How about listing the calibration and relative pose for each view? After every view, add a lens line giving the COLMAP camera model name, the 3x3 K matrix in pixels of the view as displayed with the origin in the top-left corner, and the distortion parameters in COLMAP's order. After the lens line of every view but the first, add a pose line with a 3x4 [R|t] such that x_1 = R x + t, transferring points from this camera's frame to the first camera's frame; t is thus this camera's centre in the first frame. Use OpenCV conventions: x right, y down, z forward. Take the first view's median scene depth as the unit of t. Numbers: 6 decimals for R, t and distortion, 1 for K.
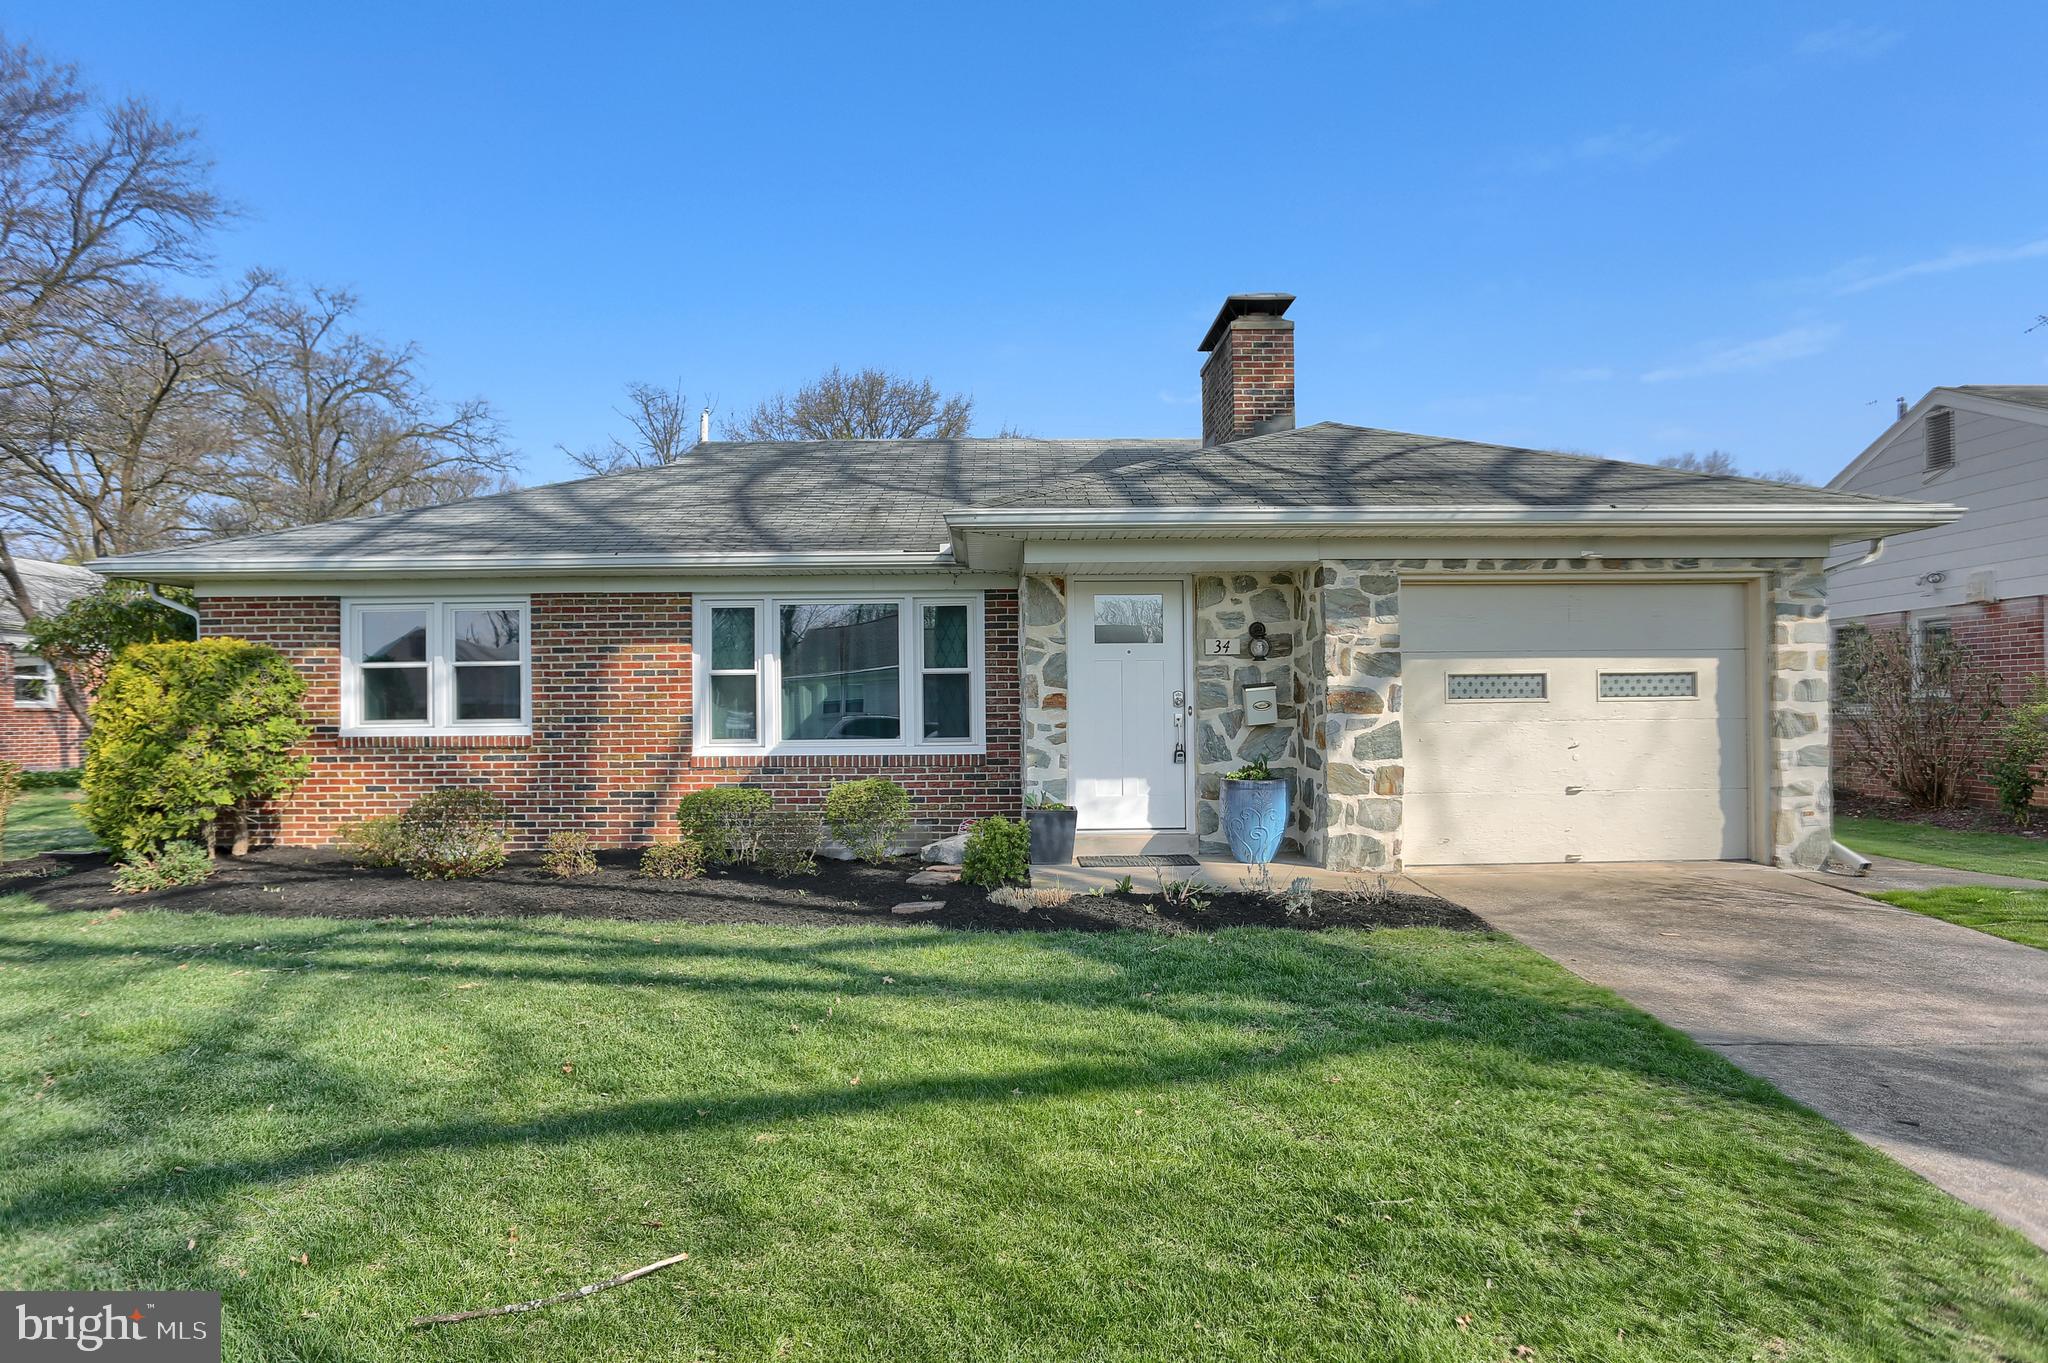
lens RADIAL K [[1267.9, 0, 1024.0], [0, 1267.9, 681.5], [0, 0, 1]] dist [-0.083443, 0.064872]
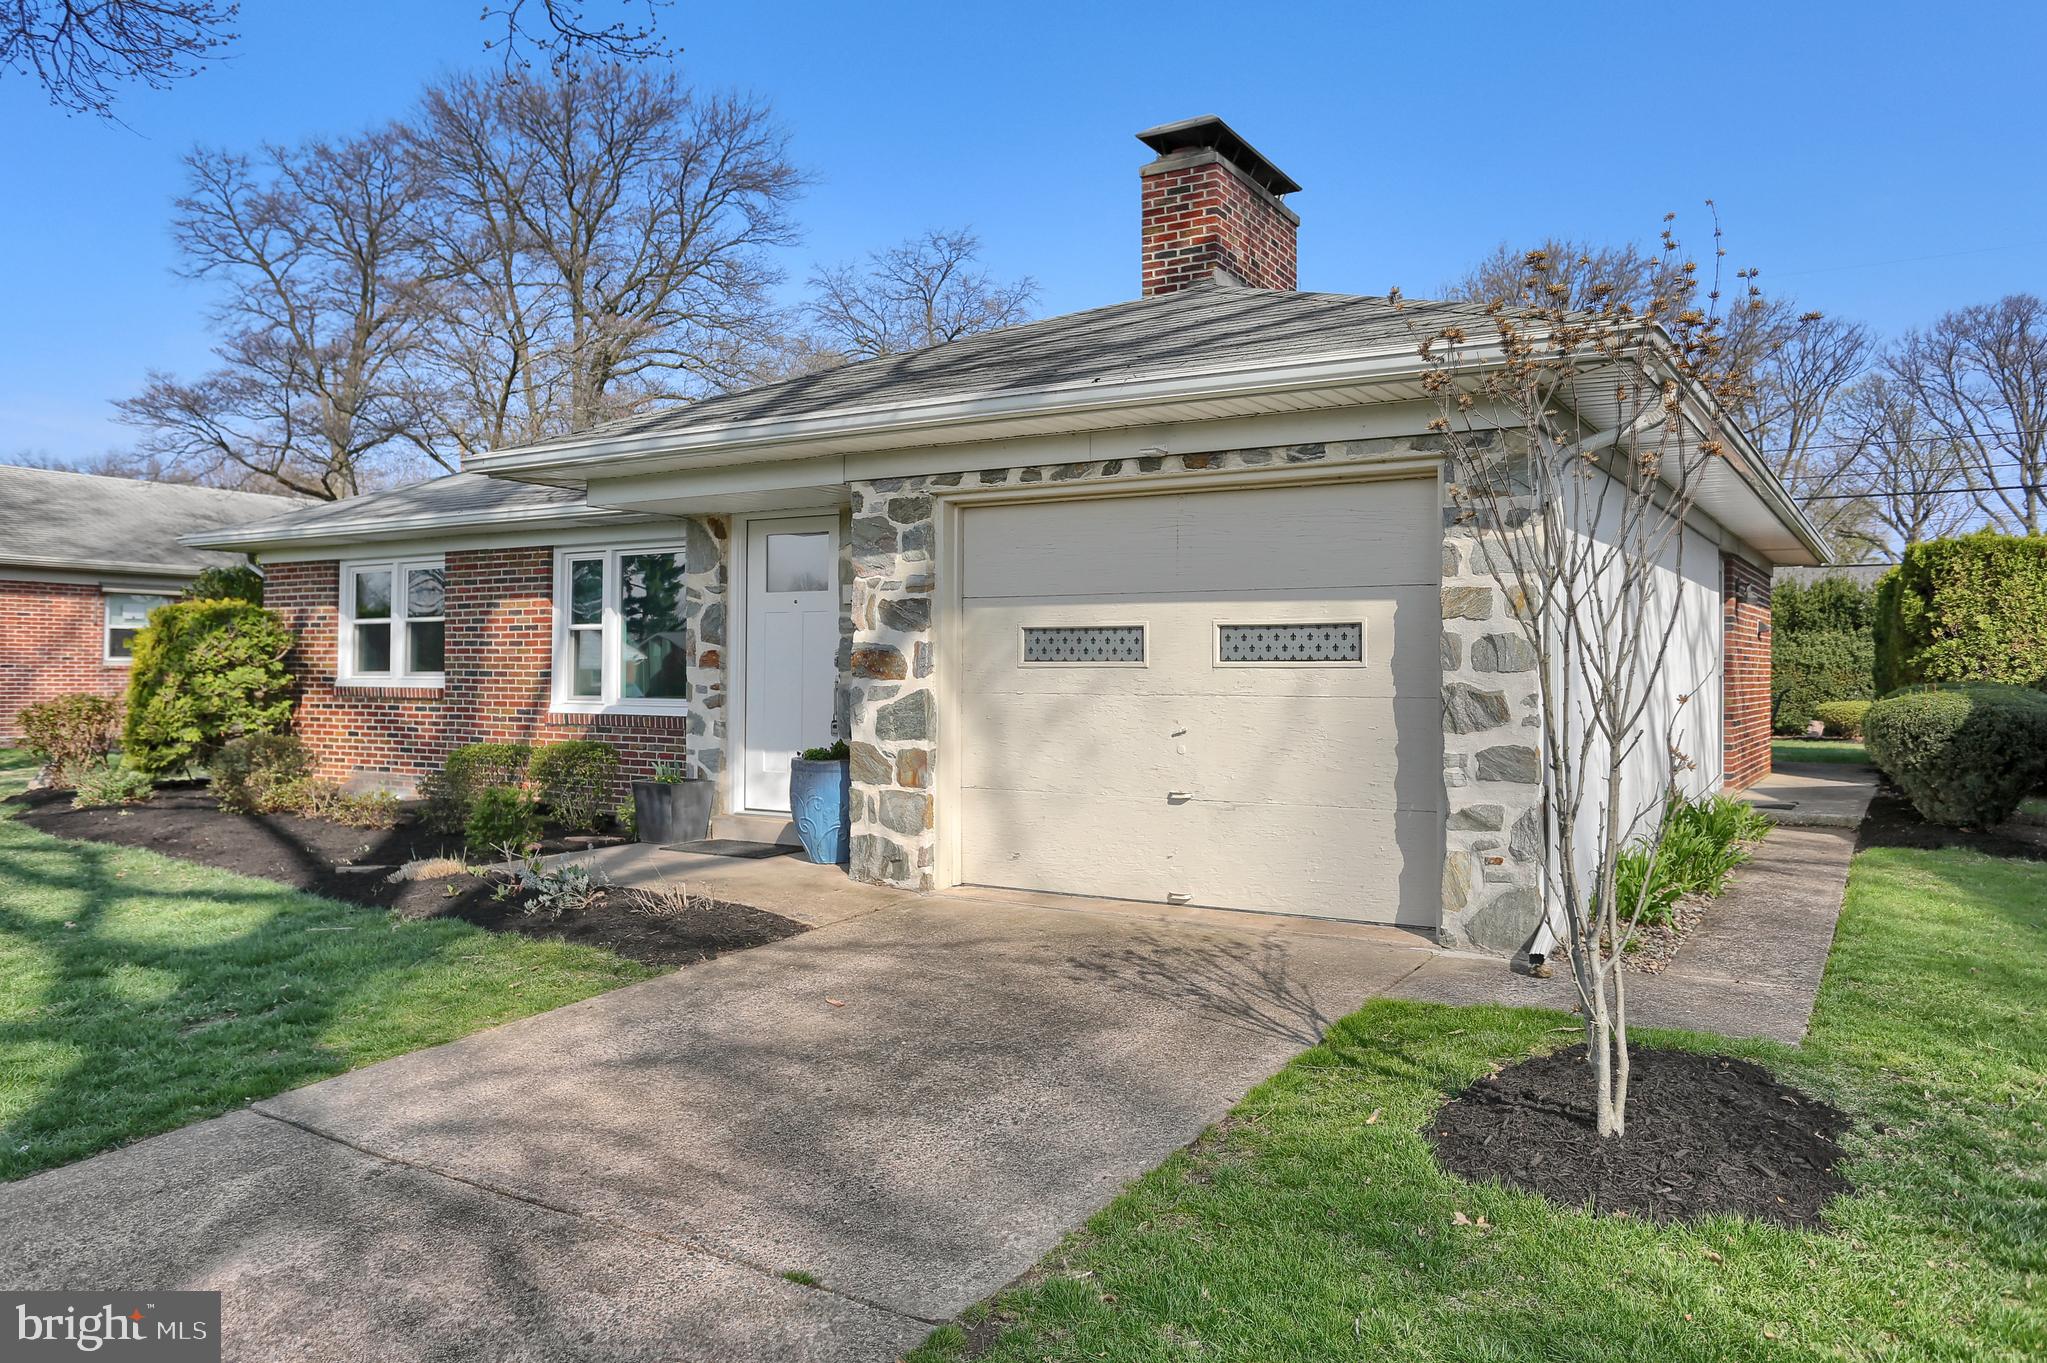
lens RADIAL K [[1484.7, 0, 1026.3], [0, 1484.7, 637.8], [0, 0, 1]] dist [-0.057476, 0.001429]
pose [[0.838624, 0.000848, -0.544710, 0.802484], [0.000989, 0.999995, 0.003080, -0.002316], [0.544710, -0.003122, 0.838619, 0.277961]]
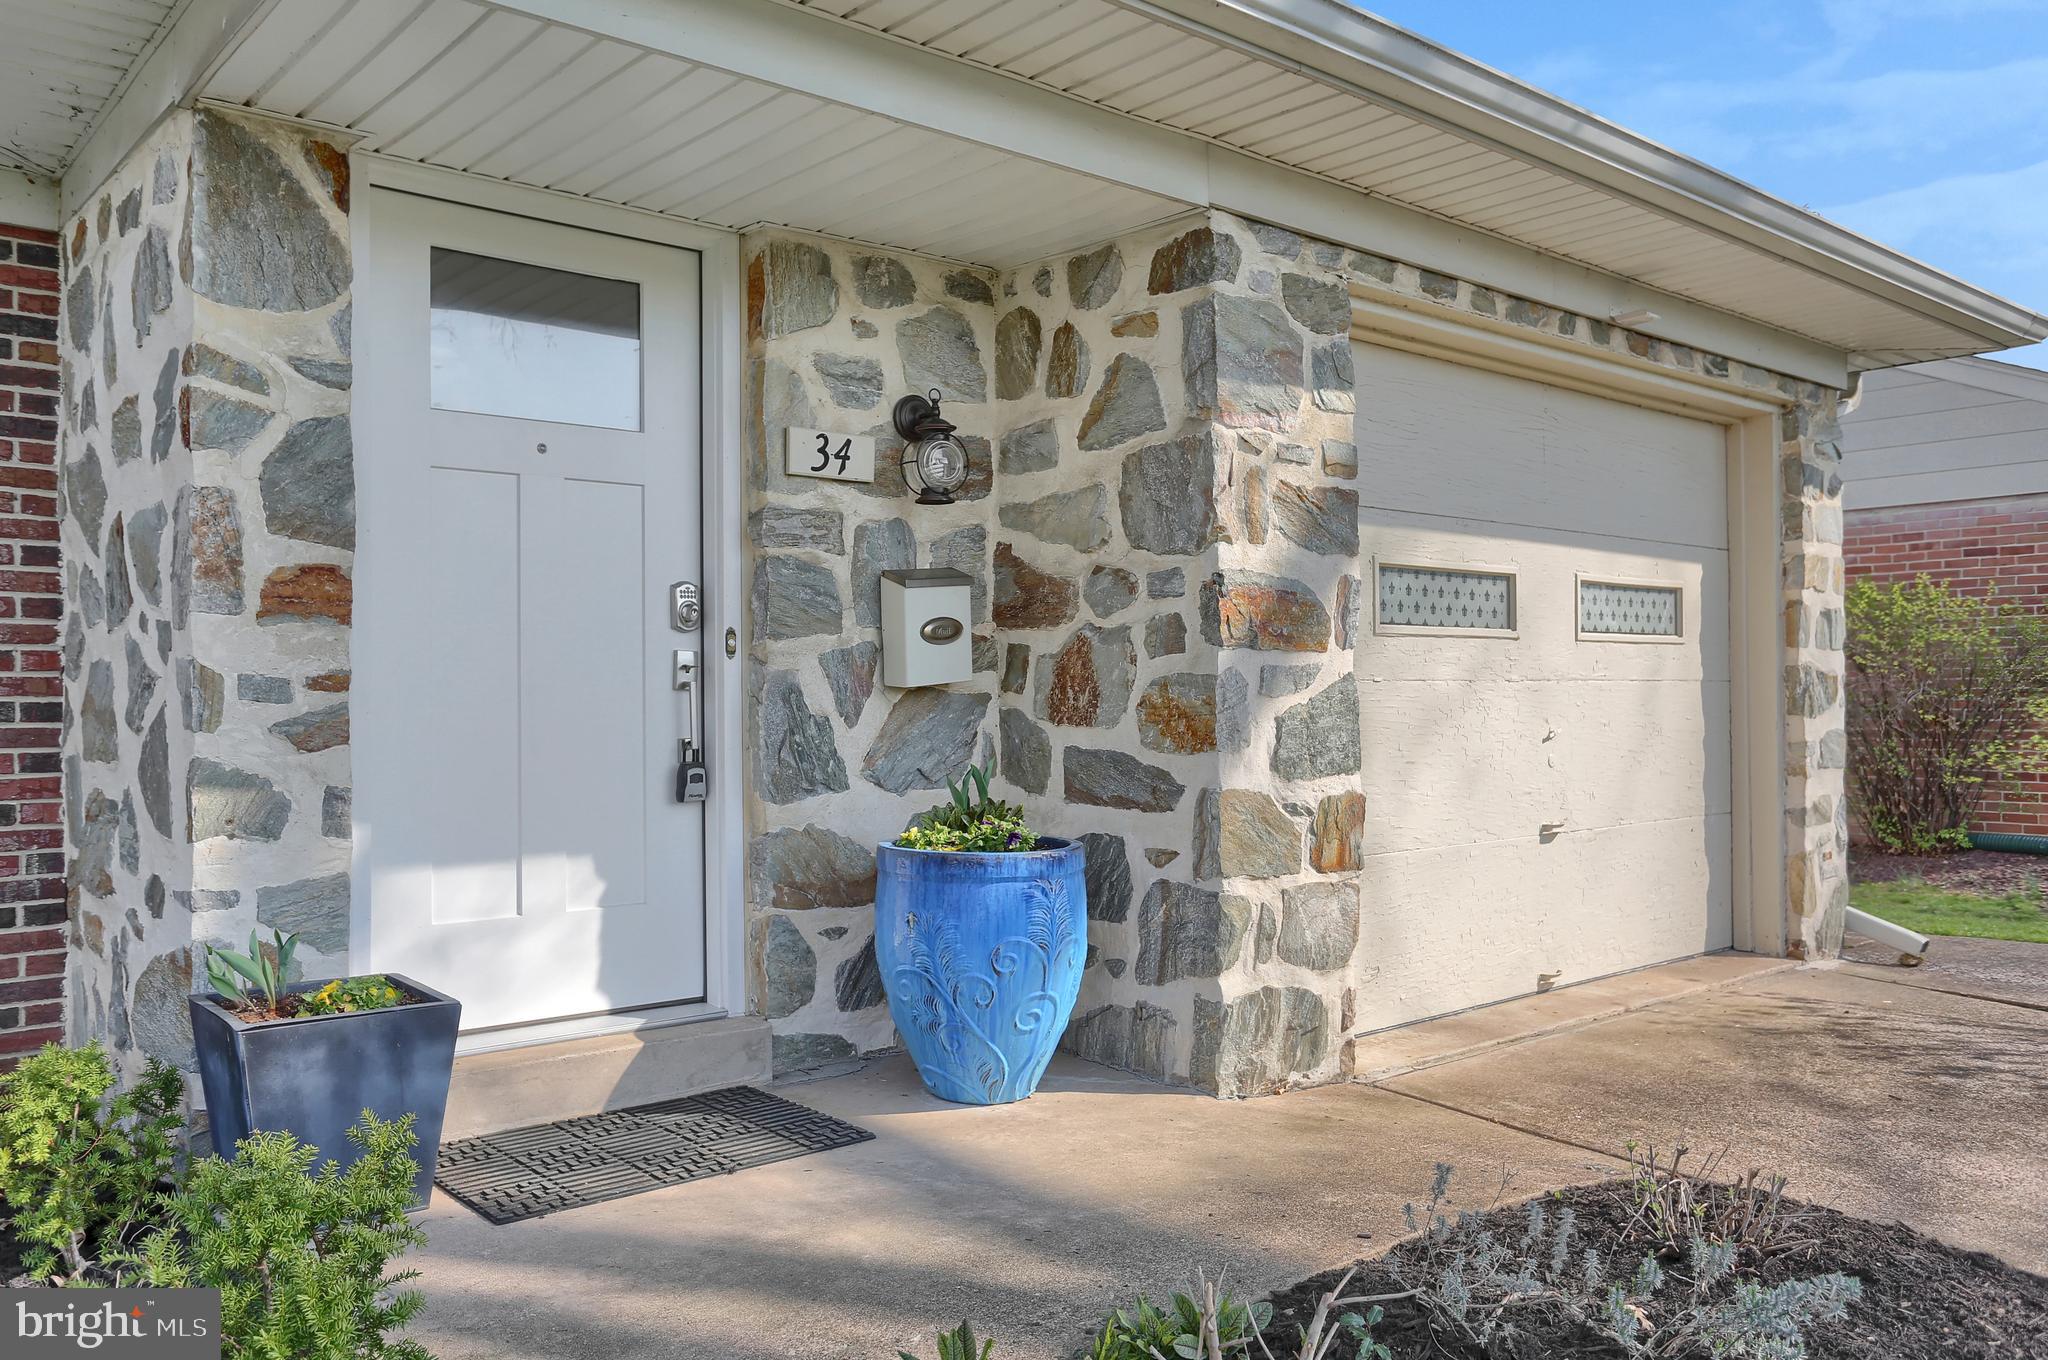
lens RADIAL K [[1575.8, 0, 1024.0], [0, 1575.8, 680.0], [0, 0, 1]] dist [-0.012292, -0.000075]
pose [[0.766496, 0.011069, 0.642154, -0.078203], [-0.016340, 0.999864, 0.002269, 0.032654], [-0.642042, -0.012232, 0.766572, 0.675946]]
